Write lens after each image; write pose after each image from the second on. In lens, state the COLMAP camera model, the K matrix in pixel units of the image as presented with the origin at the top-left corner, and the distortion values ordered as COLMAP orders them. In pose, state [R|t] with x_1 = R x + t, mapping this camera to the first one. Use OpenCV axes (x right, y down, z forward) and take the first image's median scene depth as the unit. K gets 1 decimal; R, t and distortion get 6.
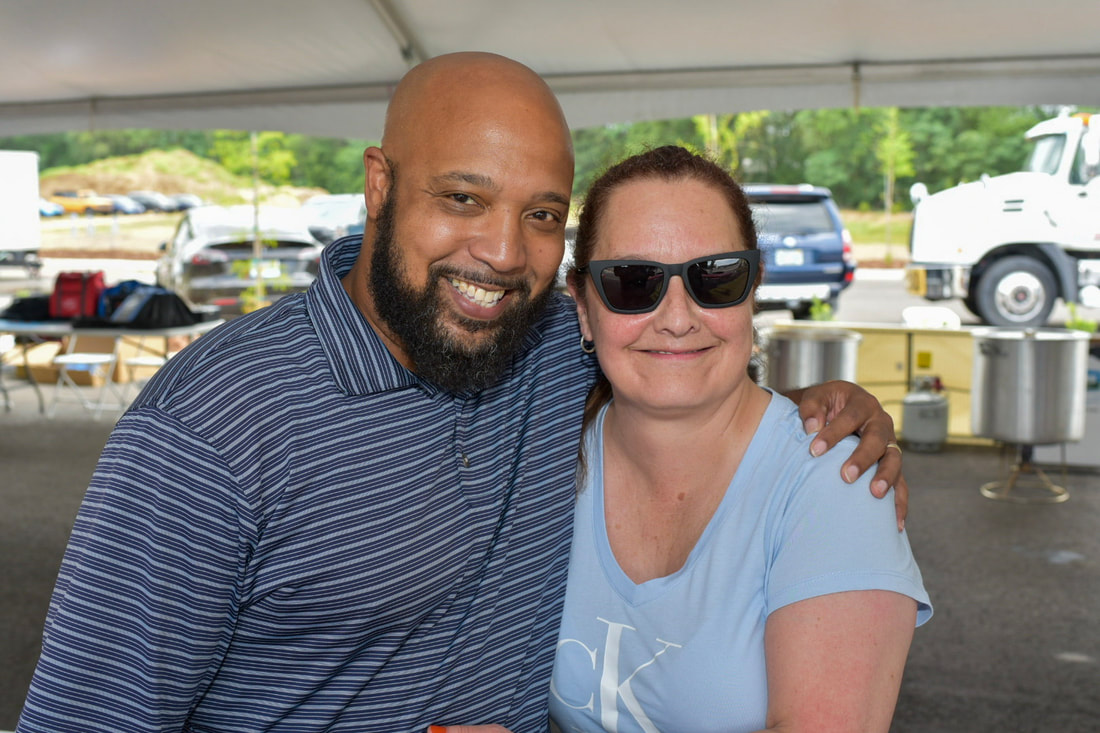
lens RADIAL K [[1299.5, 0, 550.0], [0, 1299.5, 366.5], [0, 0, 1]] dist [-0.090425, 0.082187]
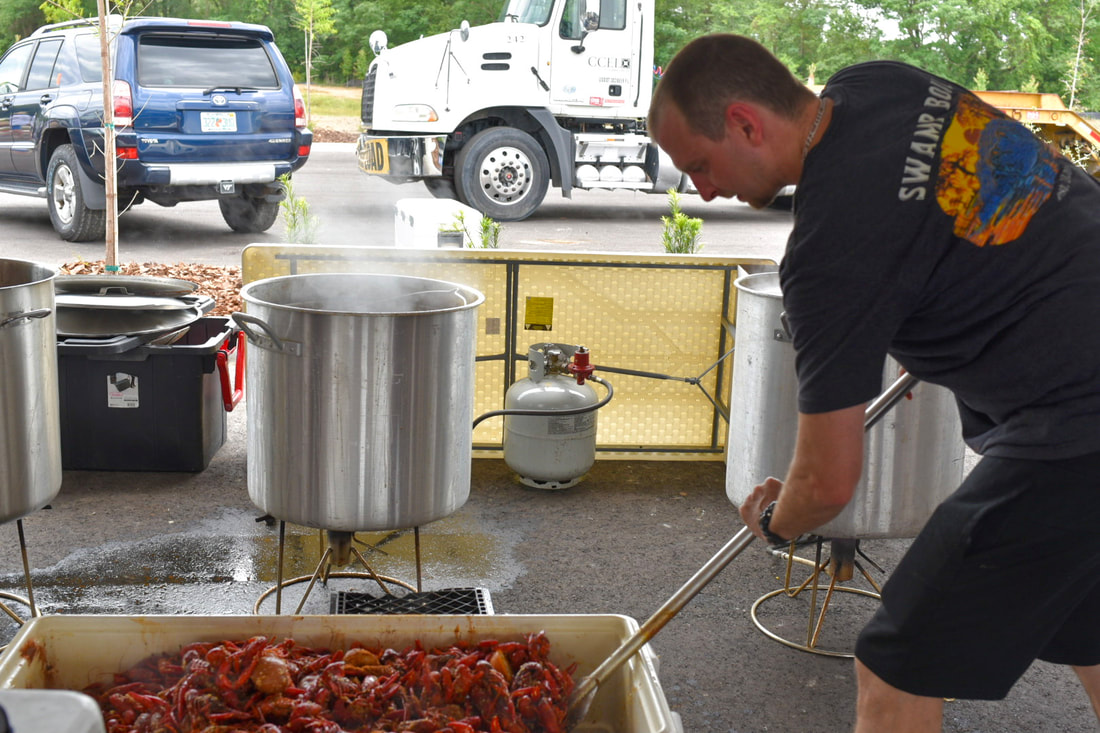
lens RADIAL K [[1299.5, 0, 550.0], [0, 1299.5, 366.5], [0, 0, 1]] dist [-0.090425, 0.082187]
pose [[0.897726, -0.061128, 0.436293, 0.030592], [0.018295, 0.994645, 0.101714, -0.018637], [-0.440175, -0.083329, 0.894037, 0.261345]]
